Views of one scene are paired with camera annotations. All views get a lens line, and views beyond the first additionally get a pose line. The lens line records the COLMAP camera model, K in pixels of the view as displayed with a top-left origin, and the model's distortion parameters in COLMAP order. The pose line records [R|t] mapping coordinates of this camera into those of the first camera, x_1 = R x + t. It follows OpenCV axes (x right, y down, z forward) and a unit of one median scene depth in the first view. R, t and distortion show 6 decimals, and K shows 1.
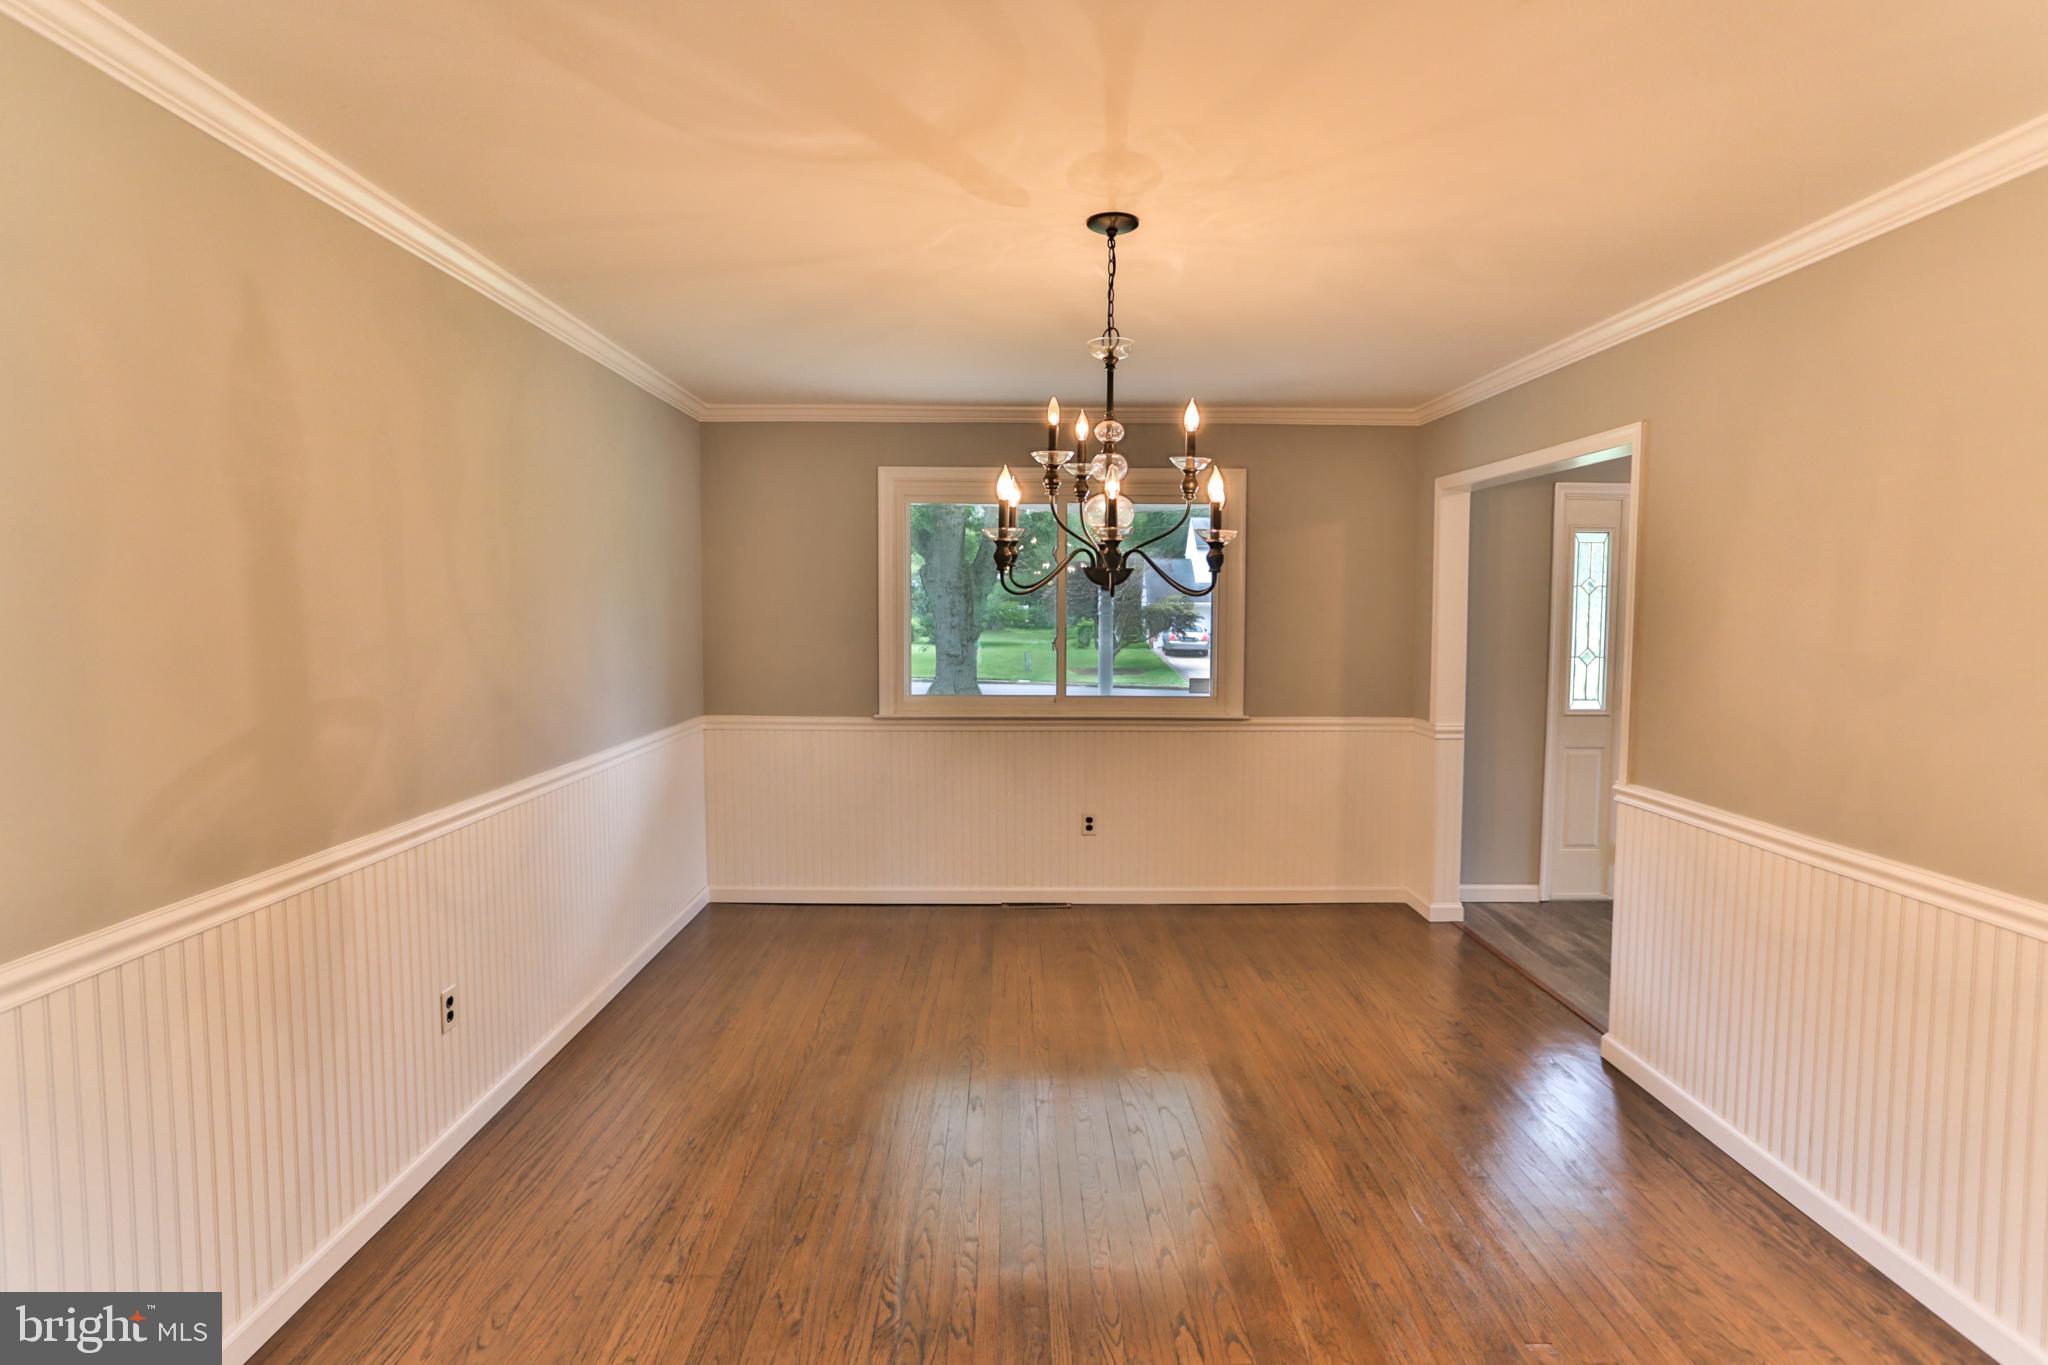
lens RADIAL K [[1060.3, 0, 1024.0], [0, 1060.3, 682.5], [0, 0, 1]] dist [-0.056176, 0.061097]
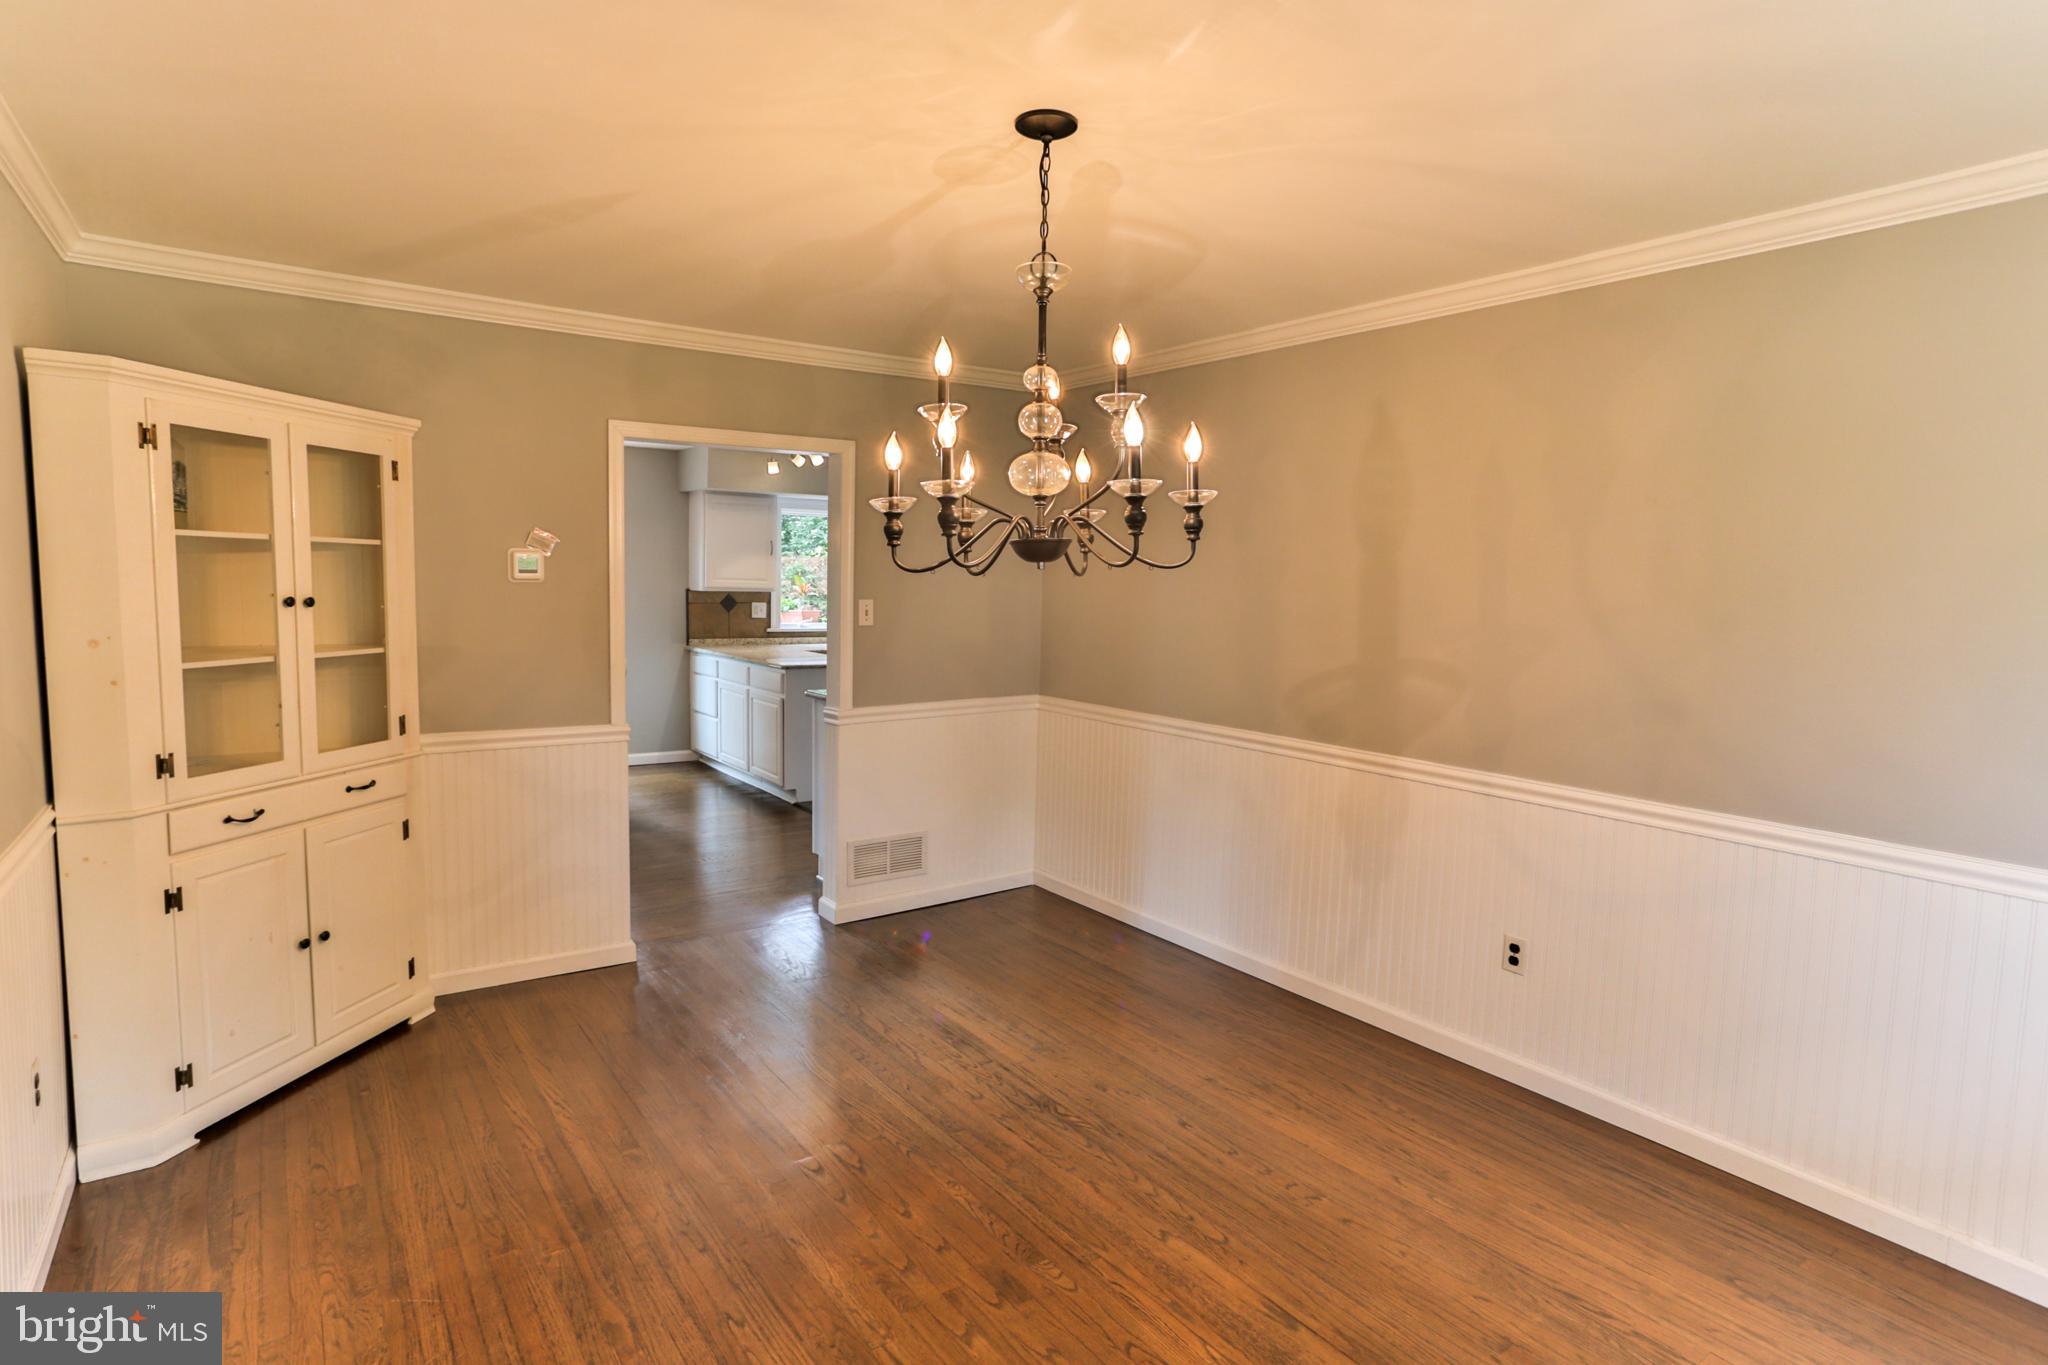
lens RADIAL K [[1077.6, 0, 1005.4], [0, 1077.6, 671.1], [0, 0, 1]] dist [-0.054269, 0.051675]
pose [[-0.831145, 0.027842, -0.555359, 0.628262], [-0.064040, 0.987307, 0.145338, -0.142218], [0.552356, 0.156362, -0.818812, 1.852273]]
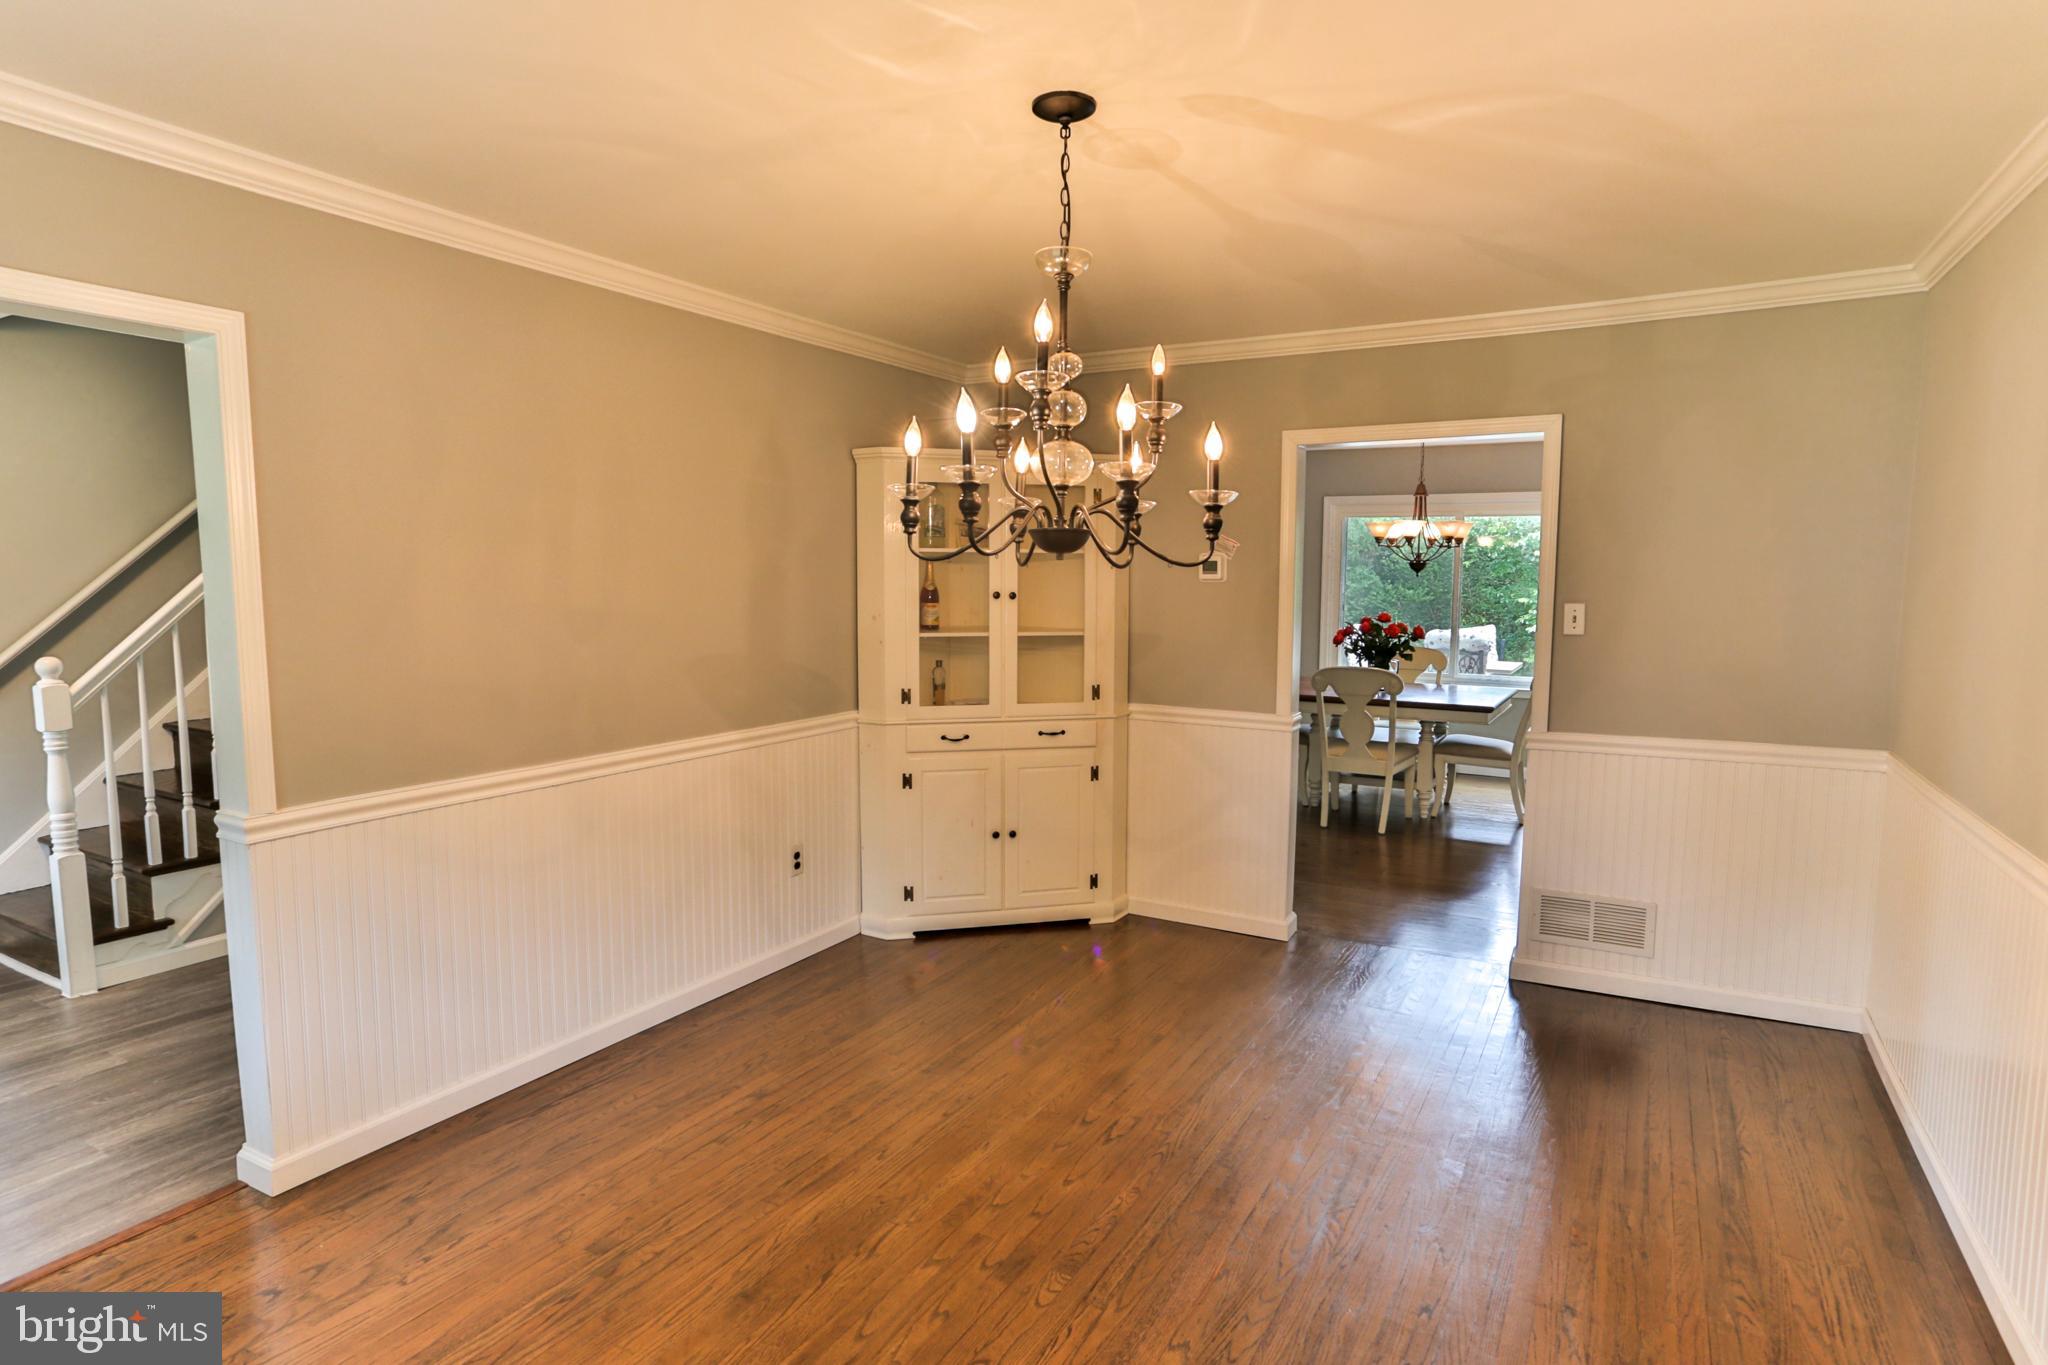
lens RADIAL K [[1077.6, 0, 1005.4], [0, 1077.6, 671.1], [0, 0, 1]] dist [-0.054269, 0.051675]
pose [[-0.855415, -0.056313, 0.514872, -0.345803], [0.030149, 0.986972, 0.158039, -0.148350], [-0.517064, 0.150712, -0.842574, 1.900303]]
